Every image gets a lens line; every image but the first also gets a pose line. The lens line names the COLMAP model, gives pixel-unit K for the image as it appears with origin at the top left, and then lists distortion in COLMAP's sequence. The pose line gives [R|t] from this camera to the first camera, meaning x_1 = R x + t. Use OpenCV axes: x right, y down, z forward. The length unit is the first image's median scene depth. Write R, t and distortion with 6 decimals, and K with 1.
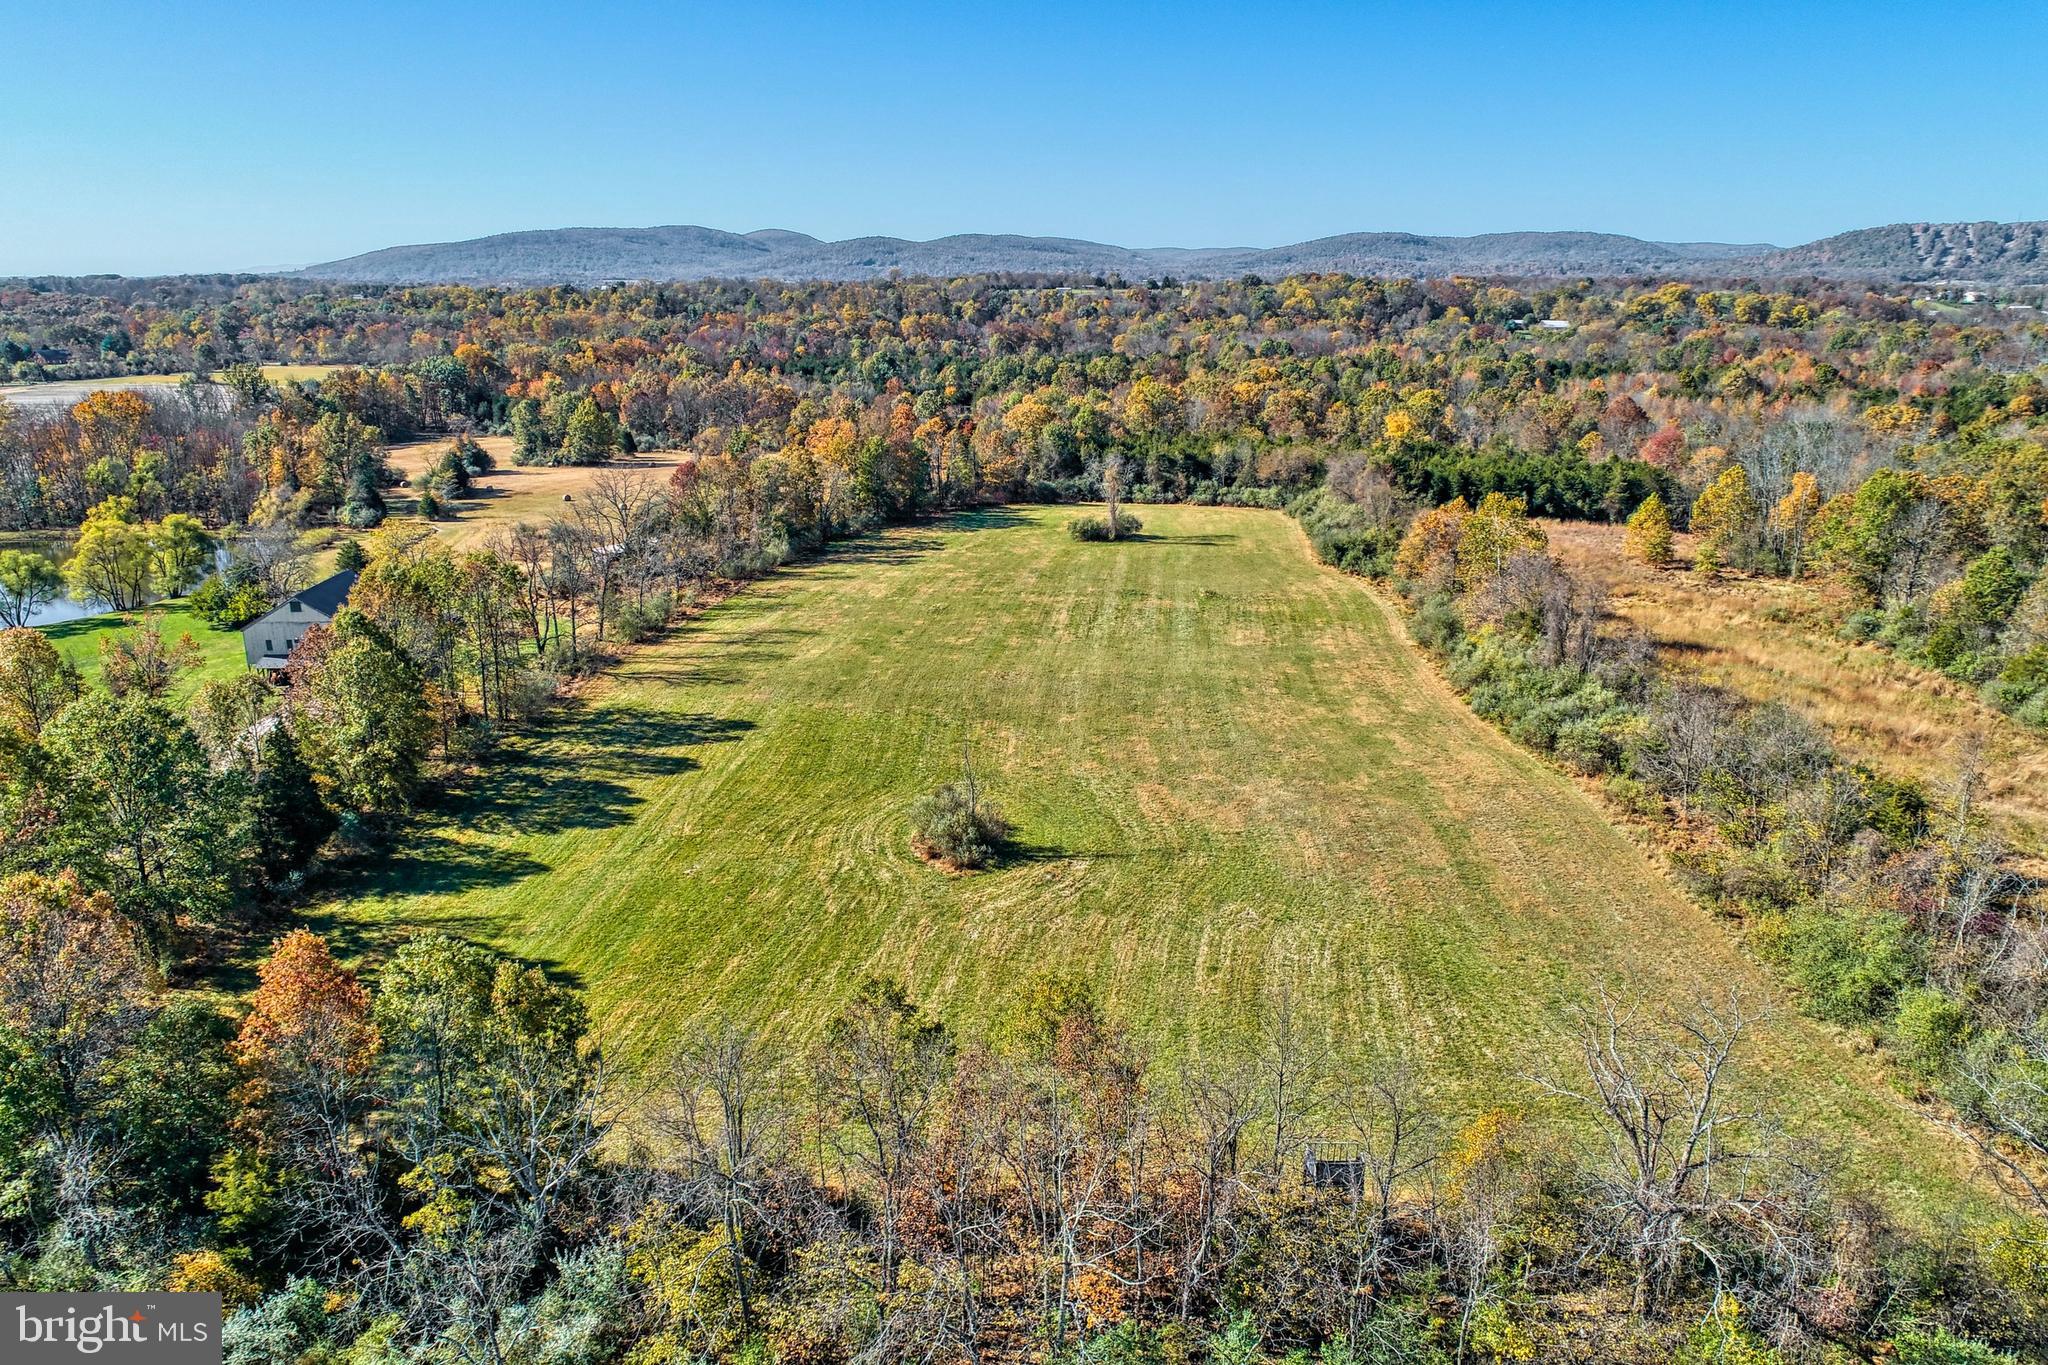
lens RADIAL K [[1363.6, 0, 1024.0], [0, 1363.6, 682.5], [0, 0, 1]] dist [-0.002725, 0.000933]
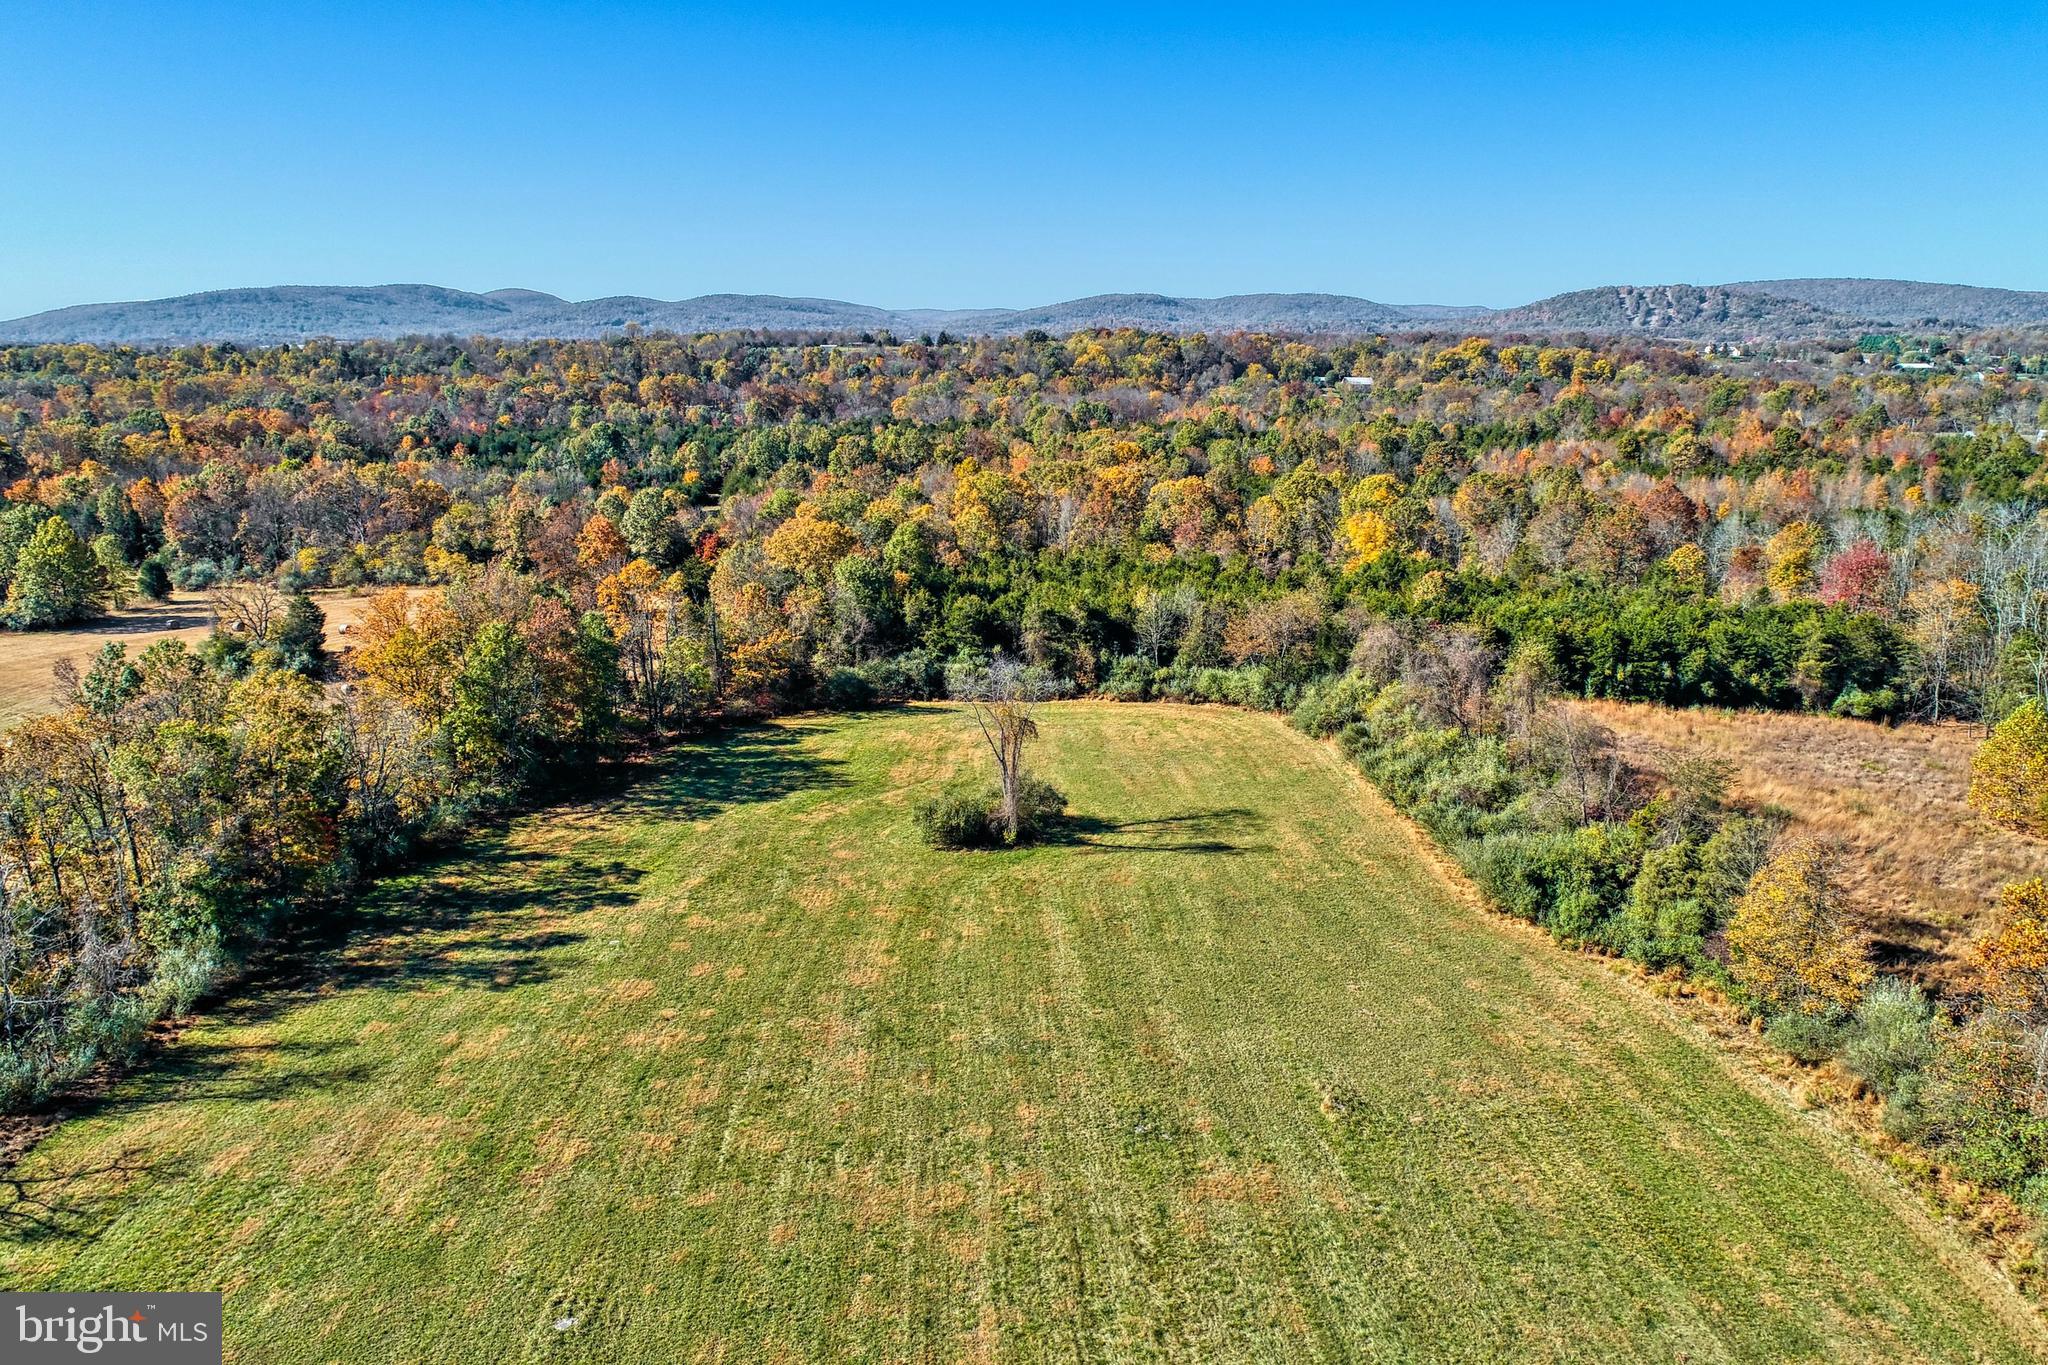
lens RADIAL K [[1363.6, 0, 1024.0], [0, 1363.6, 682.5], [0, 0, 1]] dist [-0.002725, 0.000933]
pose [[0.985471, -0.043134, 0.164274, -0.001853], [0.049915, 0.998054, -0.037377, -0.046746], [-0.162342, 0.045033, 0.985706, 0.175497]]
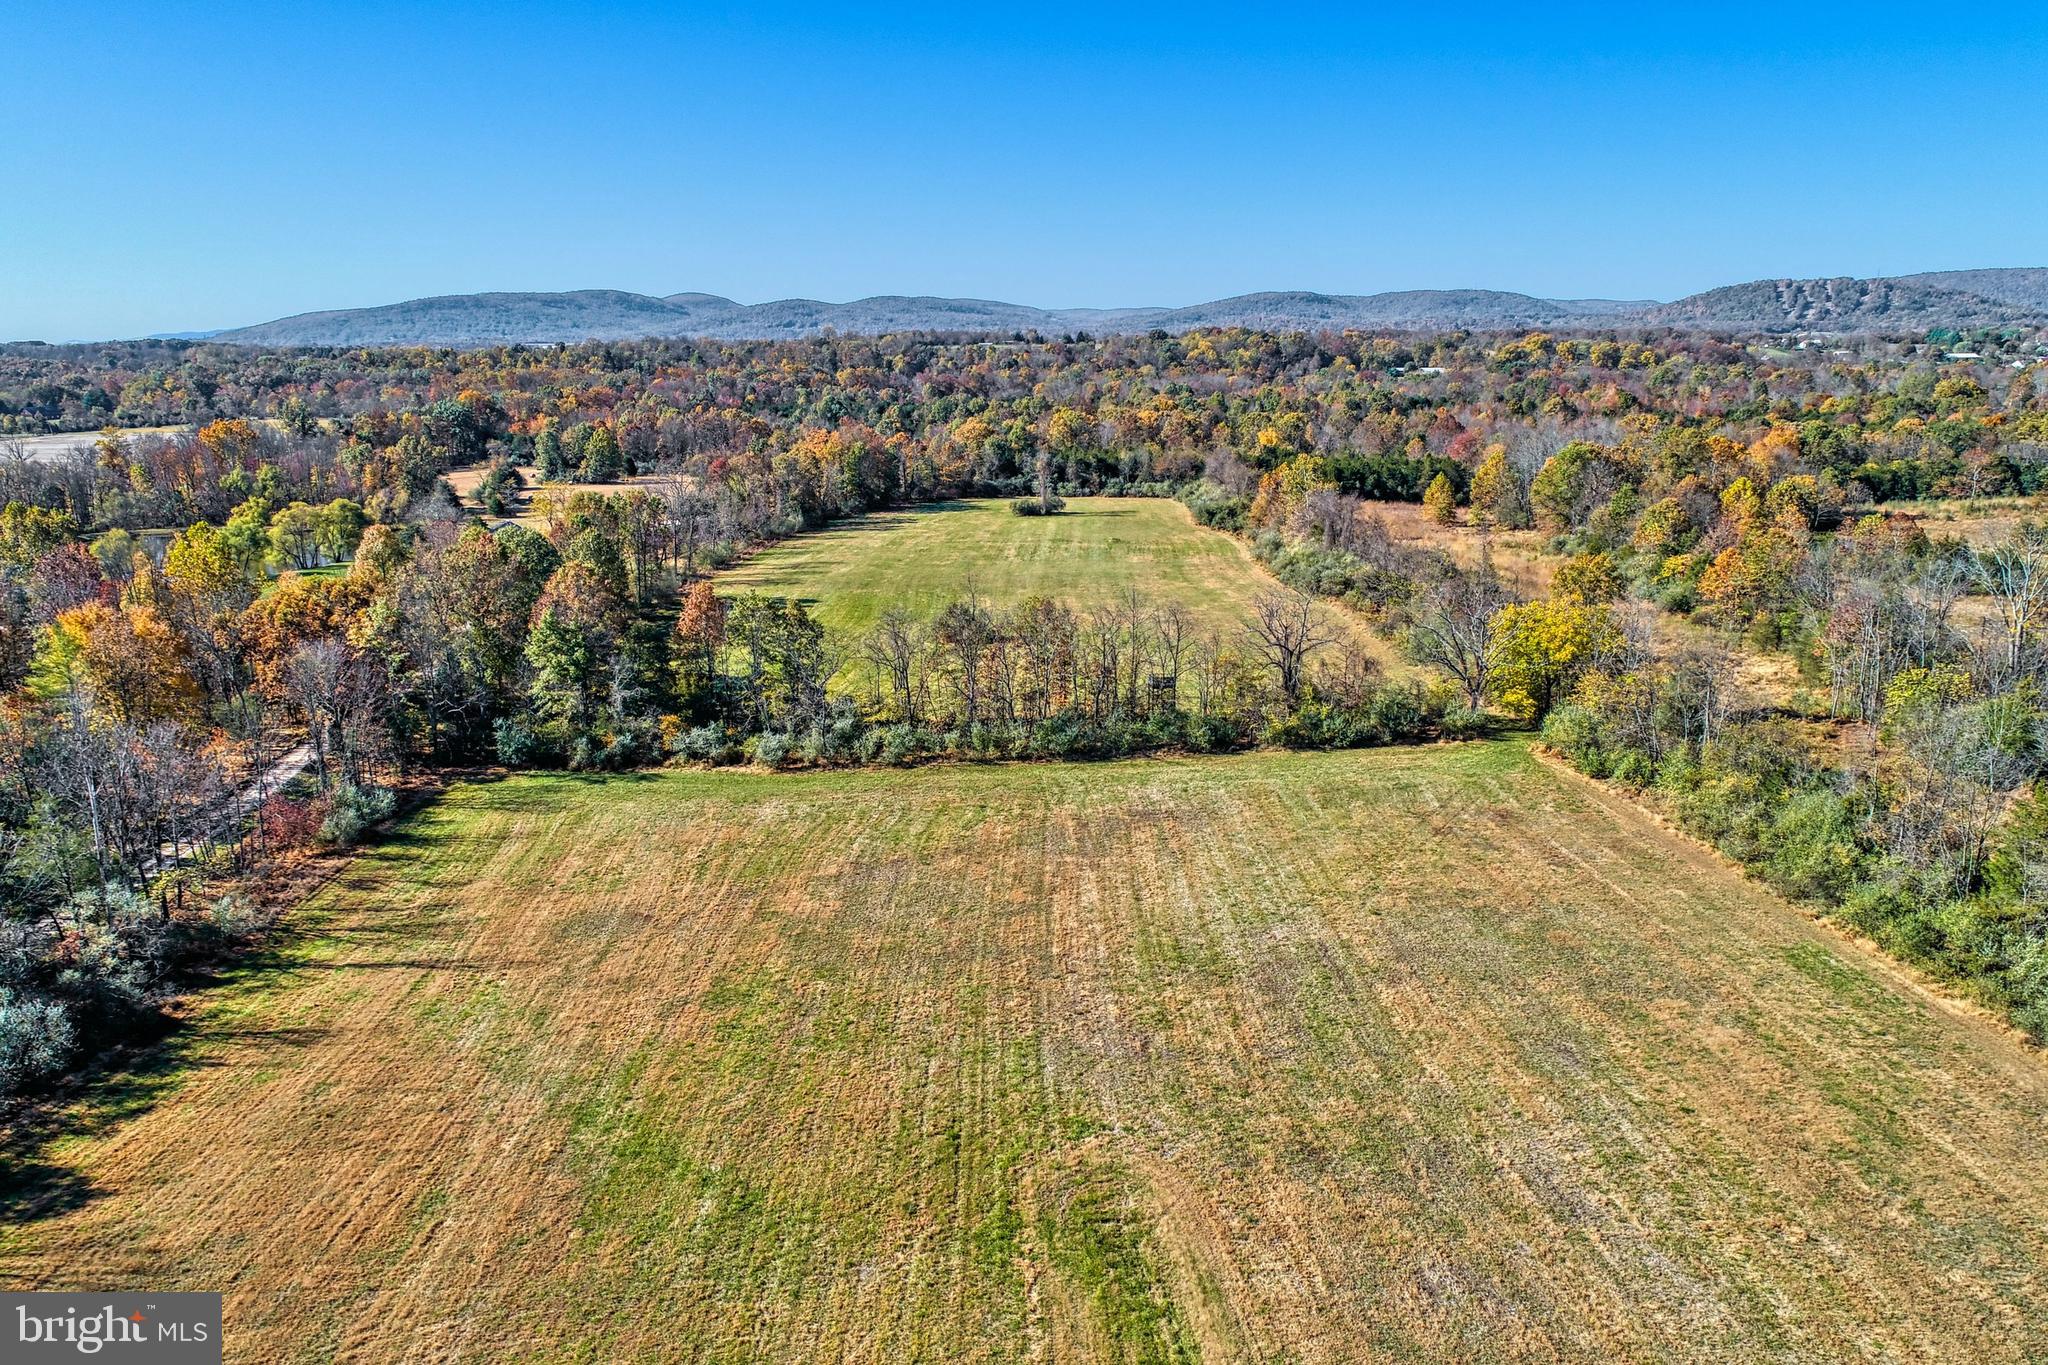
lens RADIAL K [[1363.6, 0, 1024.0], [0, 1363.6, 682.5], [0, 0, 1]] dist [-0.002725, 0.000933]
pose [[0.998208, -0.022801, 0.055328, -0.010280], [0.025071, 0.998858, -0.040682, 0.036876], [-0.054337, 0.041996, 0.997639, -0.103624]]
